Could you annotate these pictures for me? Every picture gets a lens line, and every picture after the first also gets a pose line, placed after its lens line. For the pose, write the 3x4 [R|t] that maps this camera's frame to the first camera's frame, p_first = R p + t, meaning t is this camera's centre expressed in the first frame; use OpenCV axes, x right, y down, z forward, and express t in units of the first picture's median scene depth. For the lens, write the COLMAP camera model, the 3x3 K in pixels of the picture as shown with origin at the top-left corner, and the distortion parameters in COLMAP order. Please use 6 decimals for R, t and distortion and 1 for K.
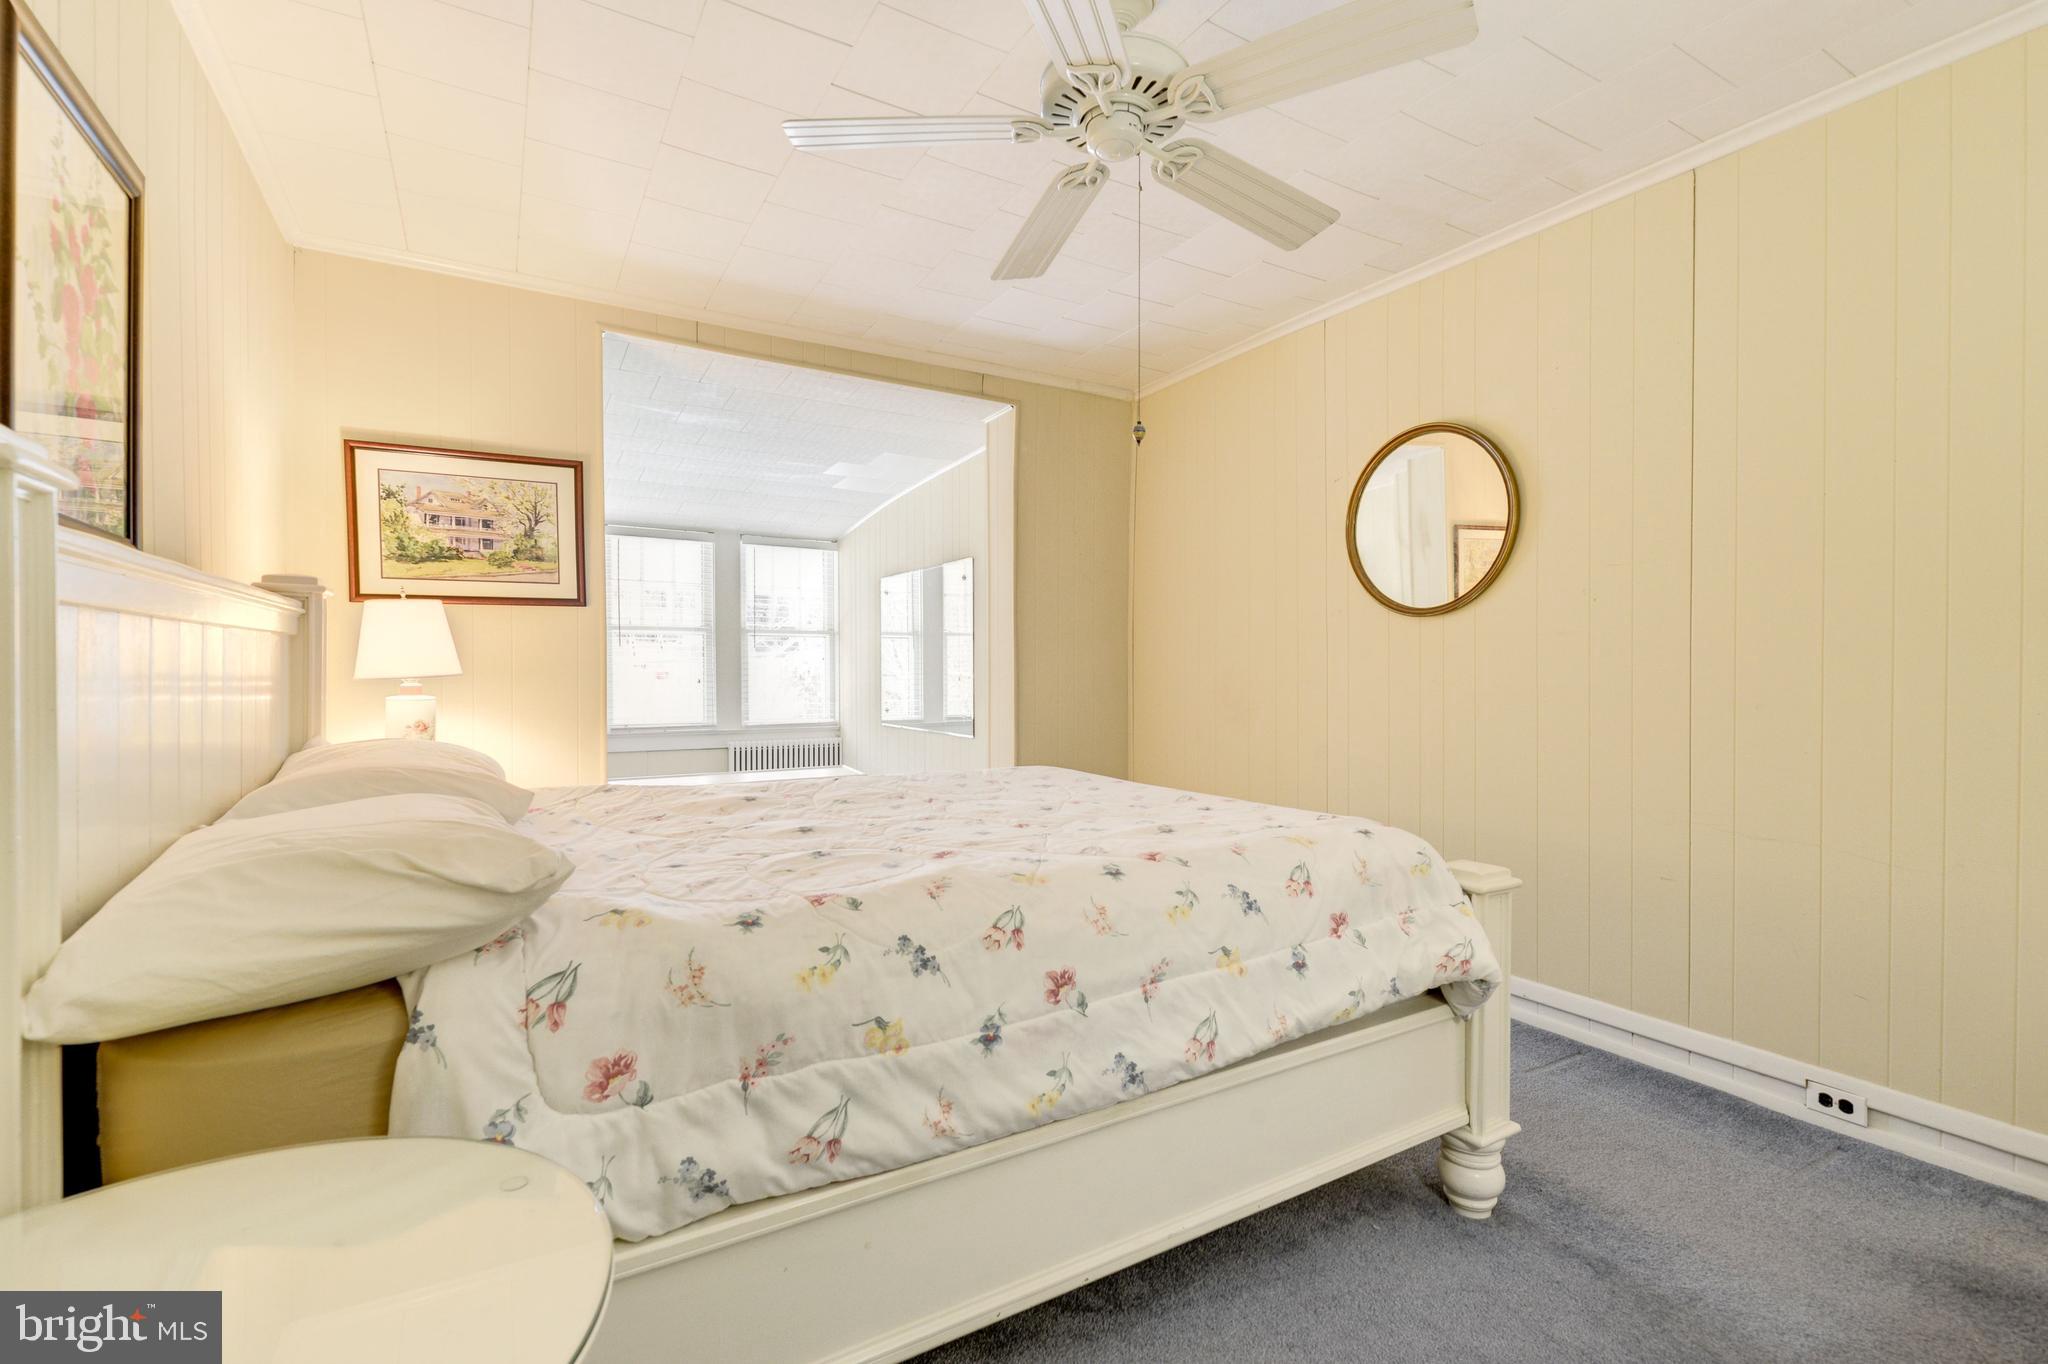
lens RADIAL K [[910.8, 0, 1032.7], [0, 910.8, 674.5], [0, 0, 1]] dist [0.008521, -0.000857]
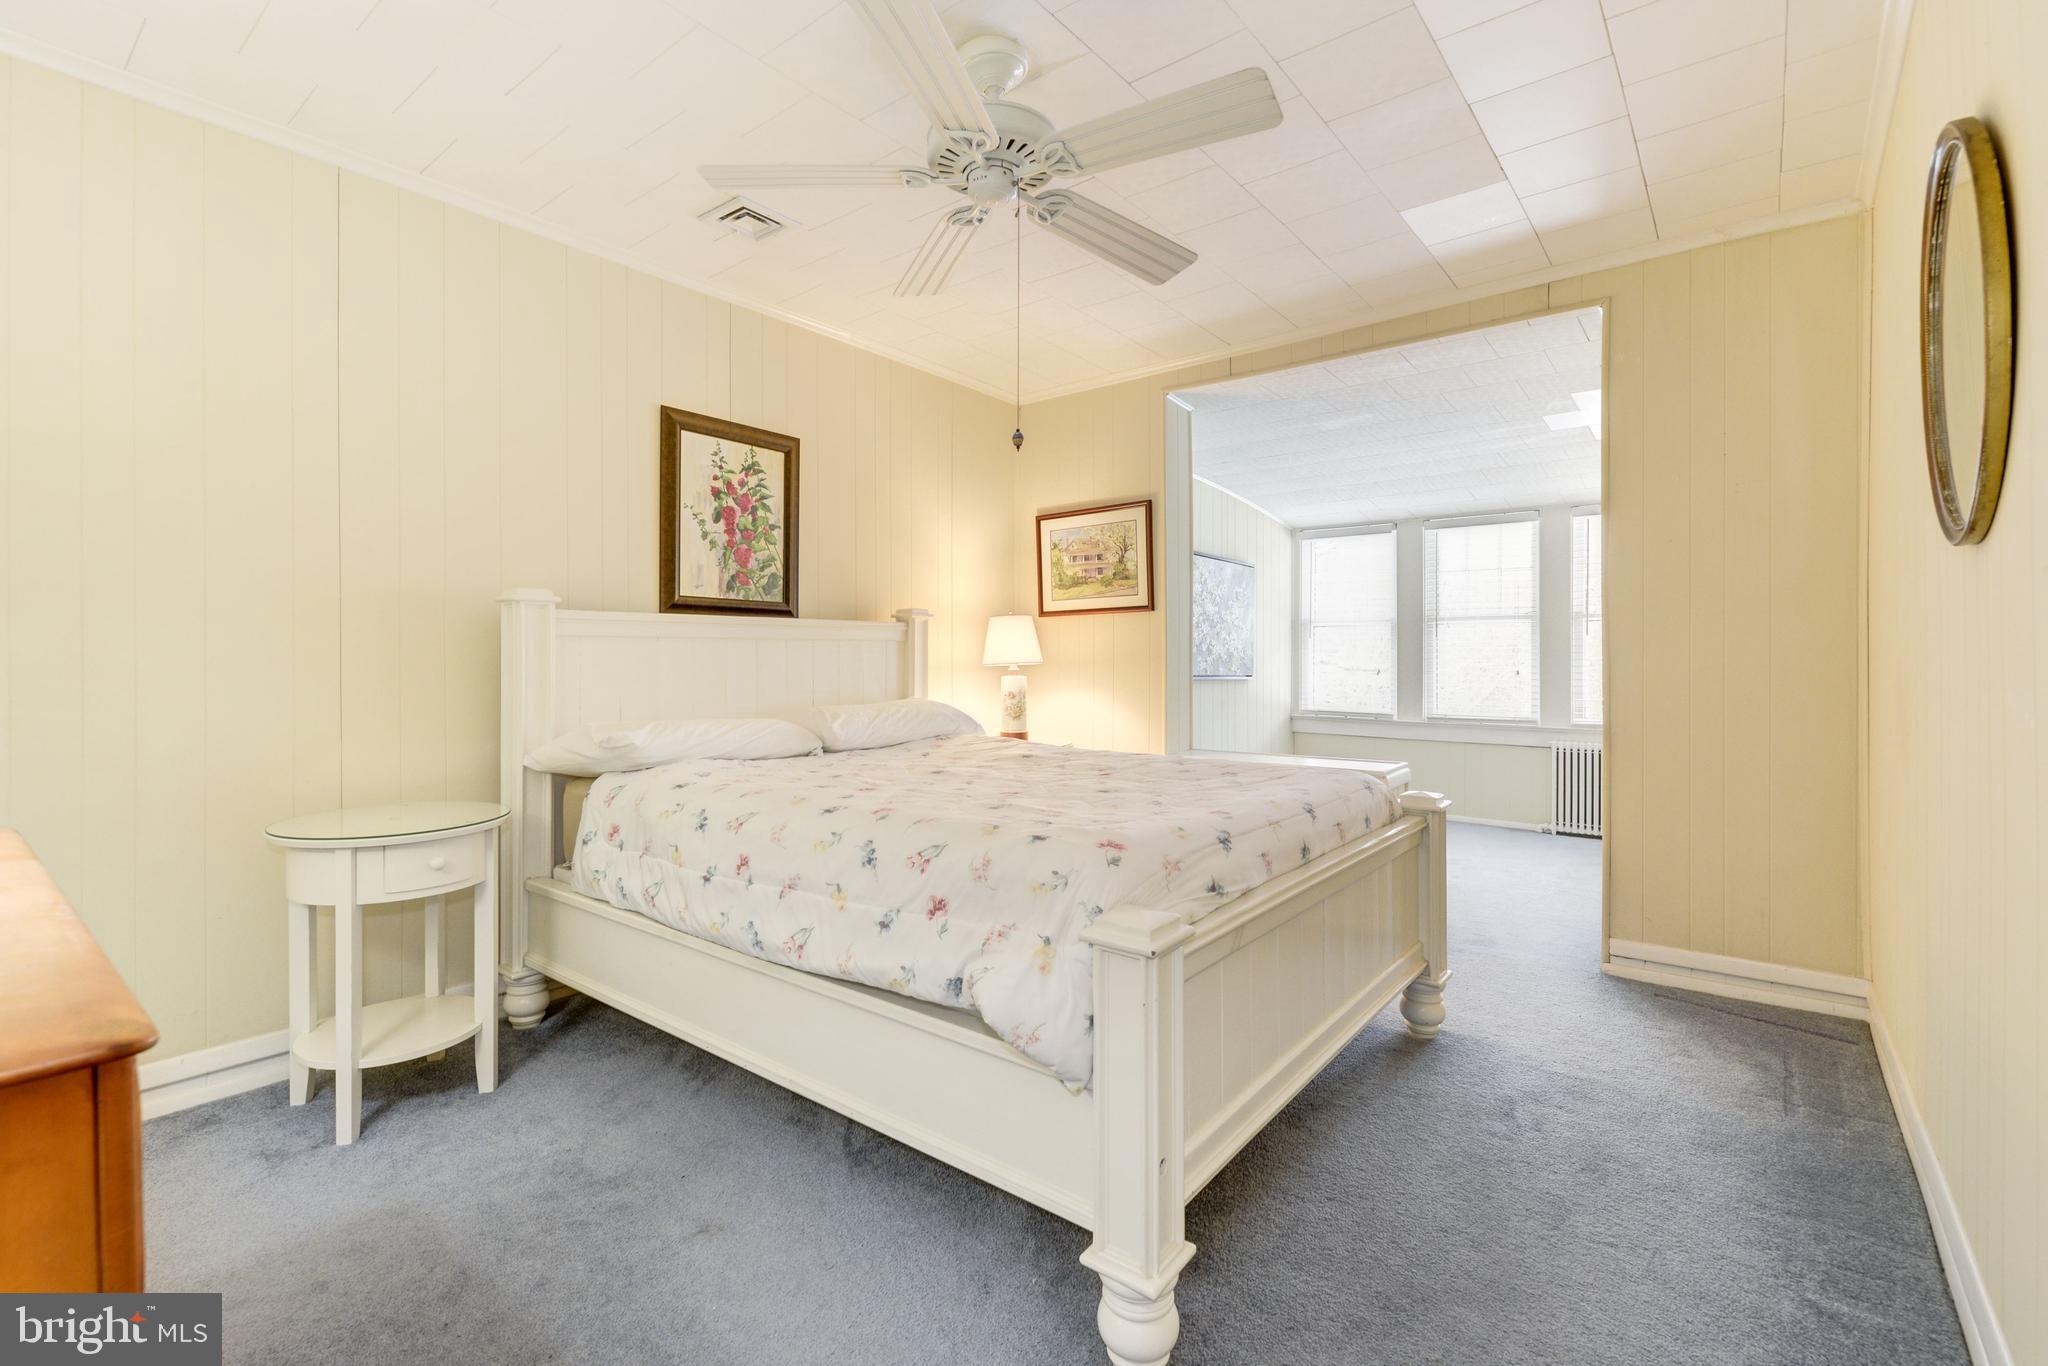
lens RADIAL K [[910.8, 0, 1003.7], [0, 910.8, 667.0], [0, 0, 1]] dist [0.008521, -0.000857]
pose [[0.341175, 0.007058, -0.939973, 0.696796], [-0.006268, 0.999967, 0.005233, -0.000347], [0.939979, 0.004106, 0.341208, 0.383776]]
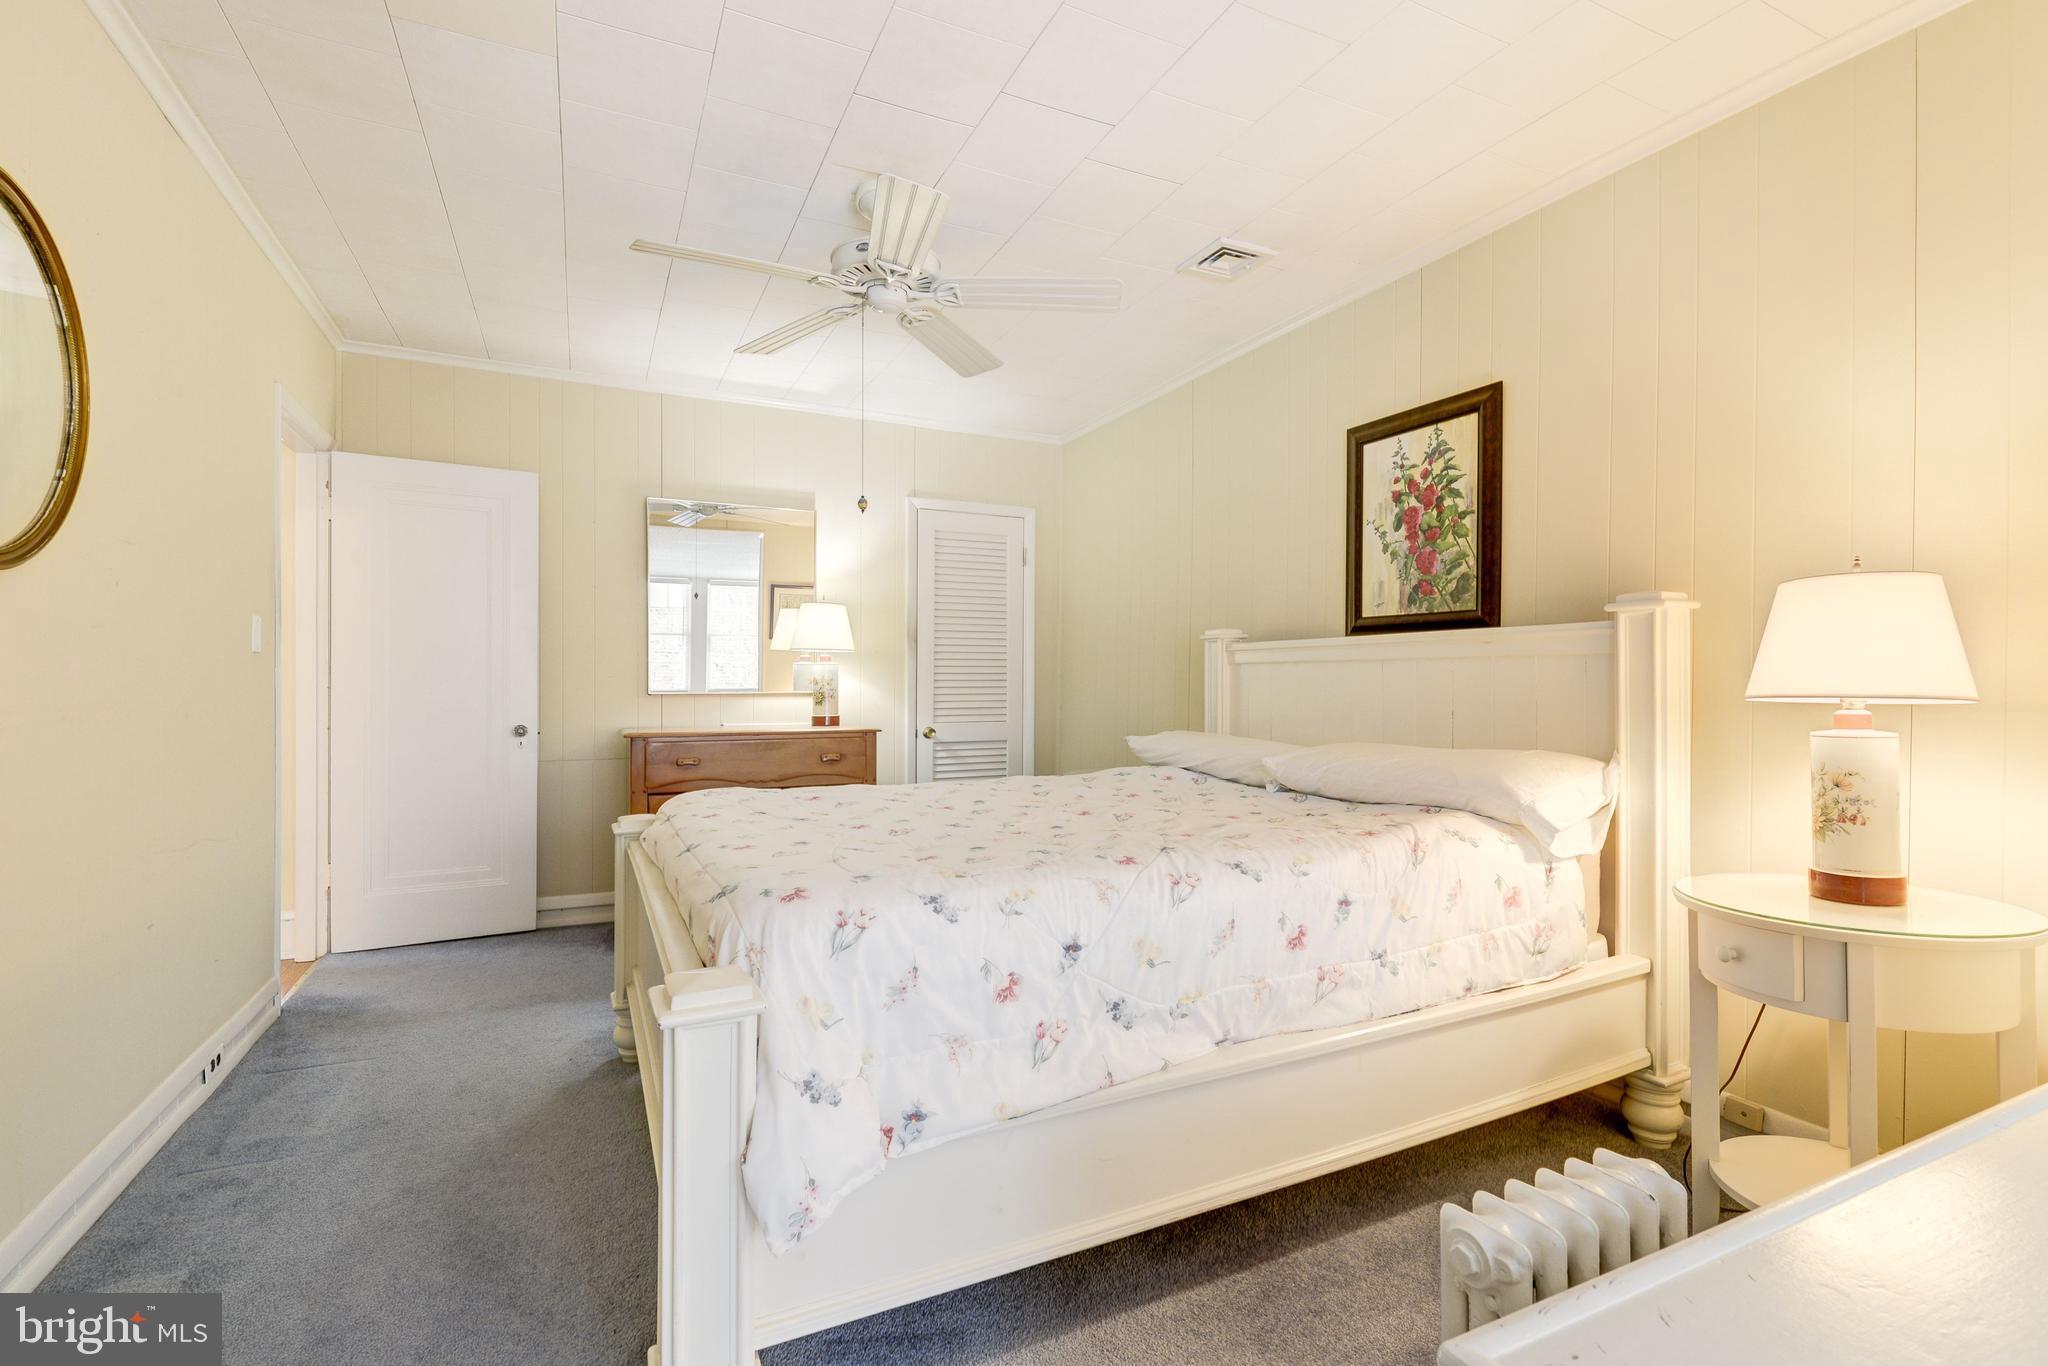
lens RADIAL K [[910.8, 0, 1023.6], [0, 910.8, 679.0], [0, 0, 1]] dist [0.008521, -0.000857]
pose [[-0.997142, 0.002455, 0.075509, -0.130605], [0.003199, 0.999947, 0.009737, -0.017244], [-0.075481, 0.009951, -0.997098, 1.447276]]
